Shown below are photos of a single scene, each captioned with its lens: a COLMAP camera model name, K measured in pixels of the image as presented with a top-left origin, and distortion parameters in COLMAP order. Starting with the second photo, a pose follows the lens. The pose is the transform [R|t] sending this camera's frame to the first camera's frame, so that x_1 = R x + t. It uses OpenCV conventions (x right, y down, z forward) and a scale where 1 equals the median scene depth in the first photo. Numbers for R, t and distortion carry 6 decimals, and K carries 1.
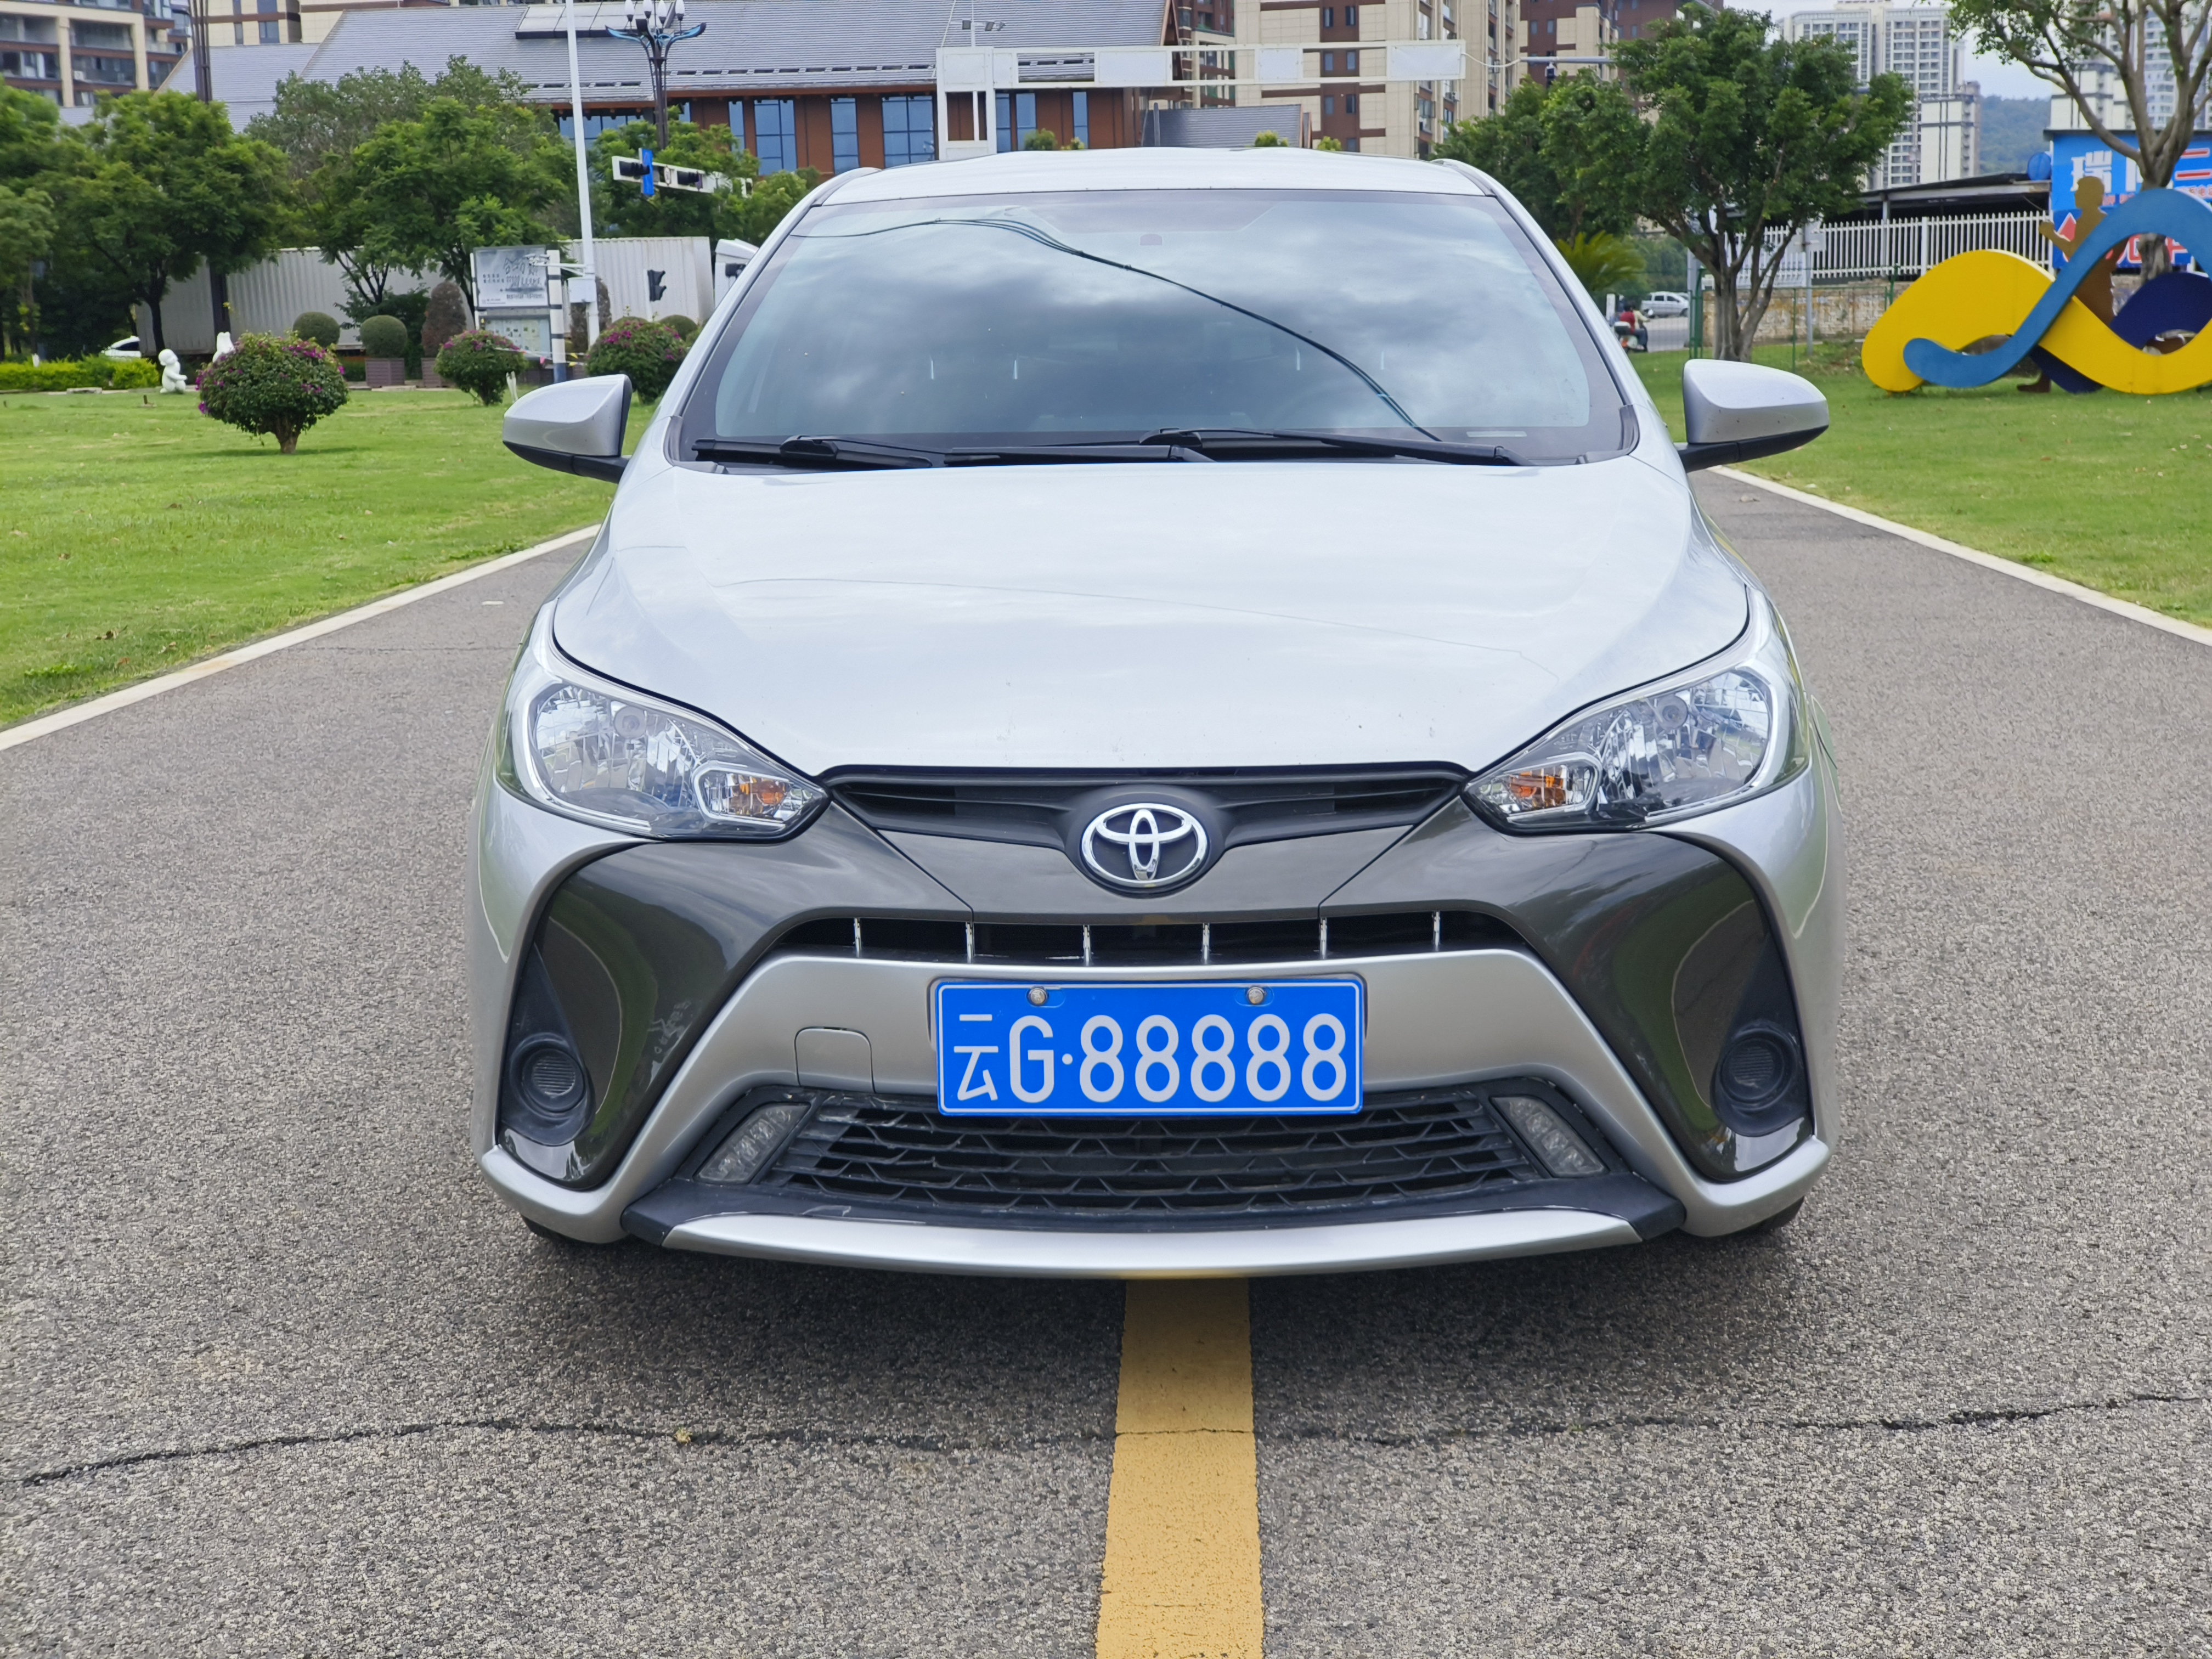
lens RADIAL K [[3021.3, 0, 1107.9], [0, 3021.3, 848.8], [0, 0, 1]] dist [0.044611, 0.000000]
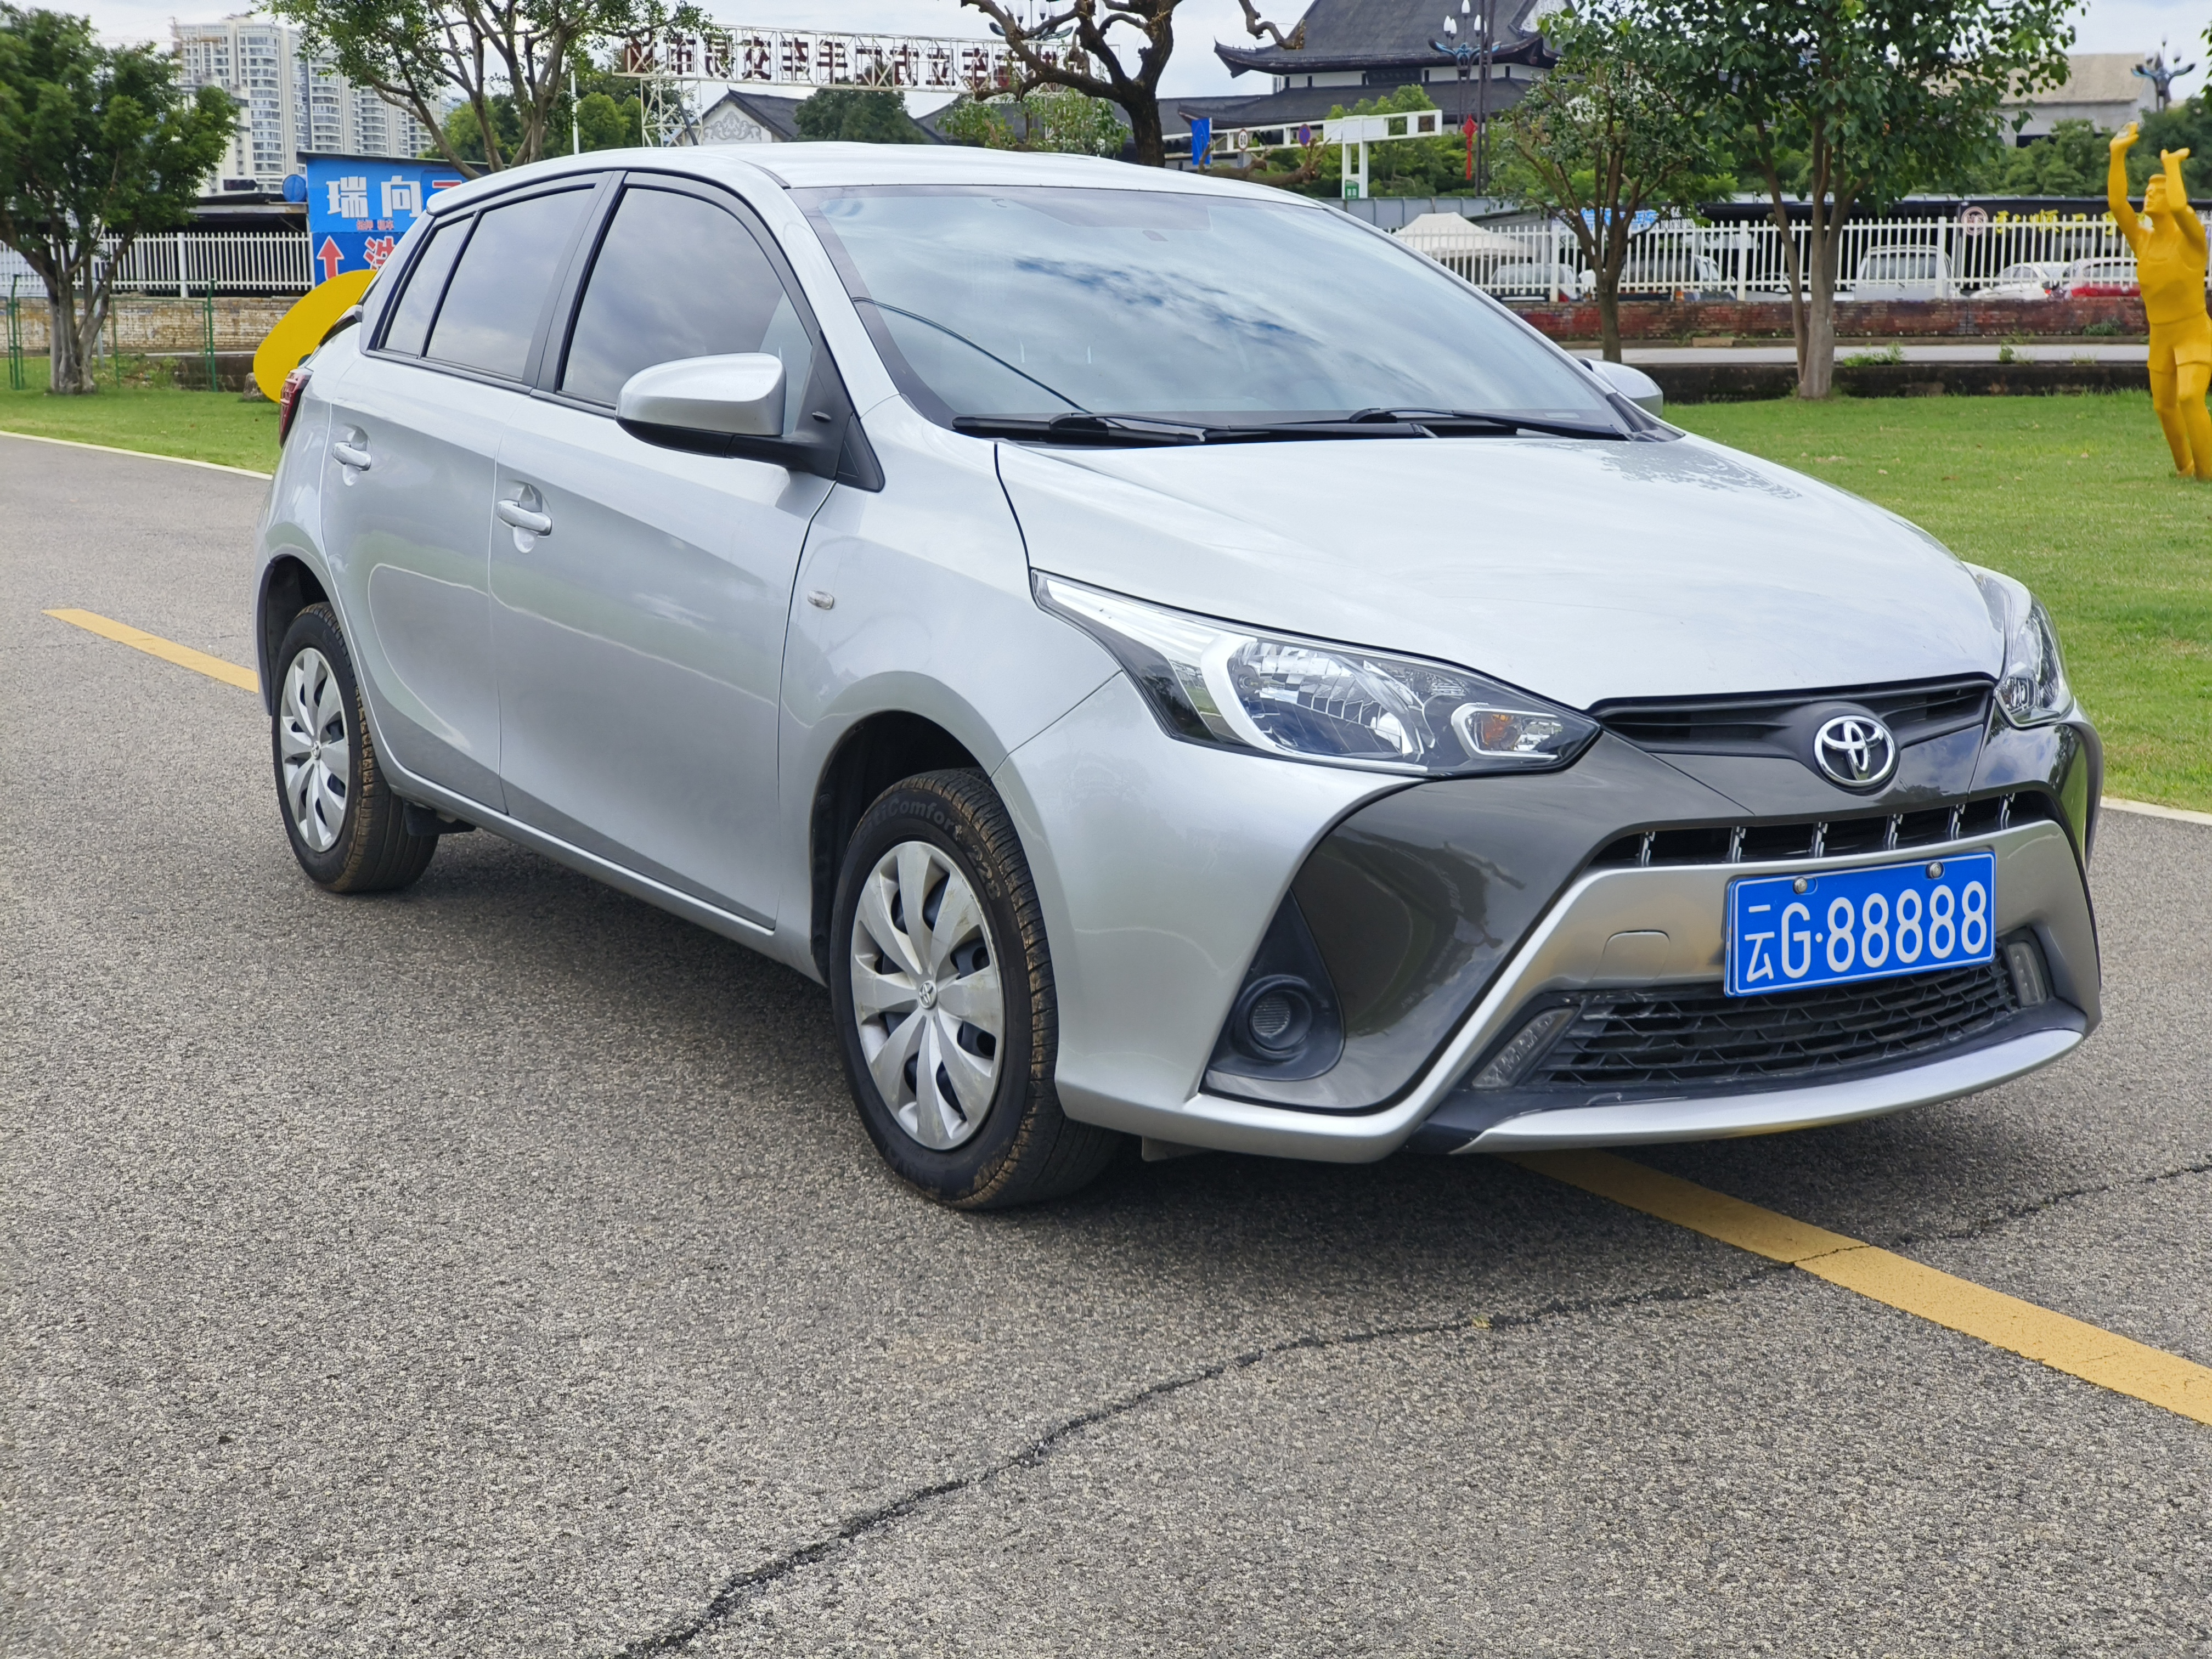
lens RADIAL K [[3021.3, 0, 1106.5], [0, 3021.3, 814.5], [0, 0, 1]] dist [0.044611, 0.000000]
pose [[0.842595, -0.065988, 0.534490, -0.858073], [0.074925, 0.997177, 0.004996, -0.004220], [-0.533310, 0.035837, 0.845160, 0.154713]]
